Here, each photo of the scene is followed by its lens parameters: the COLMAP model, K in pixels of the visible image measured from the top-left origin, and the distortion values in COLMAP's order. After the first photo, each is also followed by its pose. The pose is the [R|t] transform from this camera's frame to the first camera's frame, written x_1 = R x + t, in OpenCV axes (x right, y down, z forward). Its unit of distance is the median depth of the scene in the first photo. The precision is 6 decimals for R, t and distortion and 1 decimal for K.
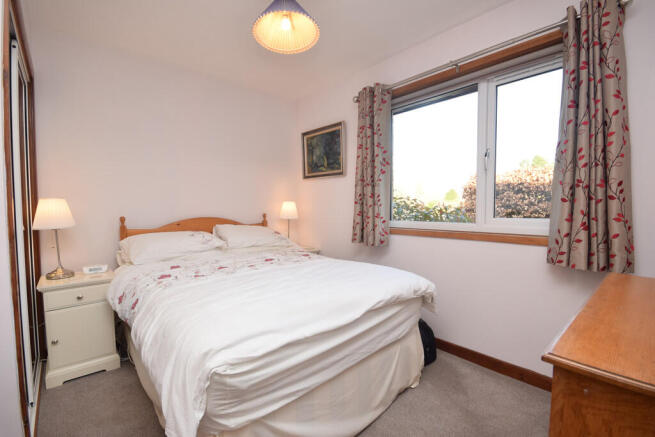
lens RADIAL K [[293.2, 0, 327.0], [0, 293.2, 215.1], [0, 0, 1]] dist [-0.001278, -0.012263]
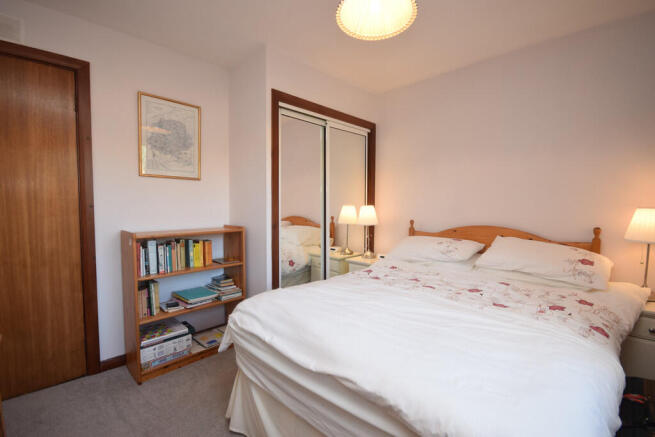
lens RADIAL K [[293.2, 0, 327.3], [0, 293.2, 217.6], [0, 0, 1]] dist [-0.001278, -0.012263]
pose [[0.057173, 0.052395, -0.996988, 0.494736], [-0.034090, 0.998142, 0.050501, -0.052458], [0.997782, 0.031100, 0.058853, 0.569135]]
